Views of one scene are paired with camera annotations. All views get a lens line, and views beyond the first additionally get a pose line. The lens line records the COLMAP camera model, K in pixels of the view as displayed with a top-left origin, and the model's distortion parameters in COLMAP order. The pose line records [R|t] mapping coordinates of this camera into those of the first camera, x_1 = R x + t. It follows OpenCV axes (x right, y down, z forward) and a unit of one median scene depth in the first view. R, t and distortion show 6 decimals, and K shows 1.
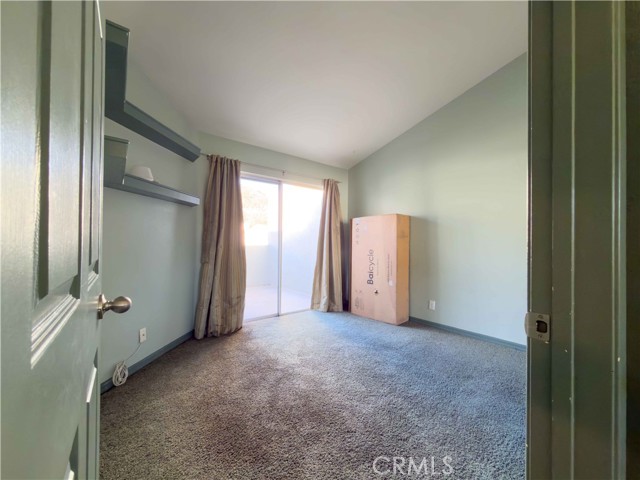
lens RADIAL K [[256.0, 0, 320.1], [0, 256.0, 243.2], [0, 0, 1]] dist [0.001266, -0.000275]
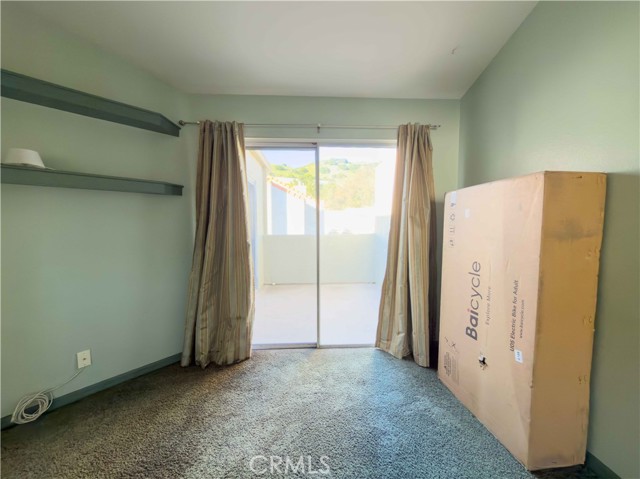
lens RADIAL K [[256.0, 0, 319.8], [0, 256.0, 238.4], [0, 0, 1]] dist [0.001266, -0.000275]
pose [[0.809520, 0.026867, -0.586477, 0.244810], [0.006492, 0.998482, 0.054703, -0.042603], [0.587056, -0.048091, 0.808116, 0.496768]]
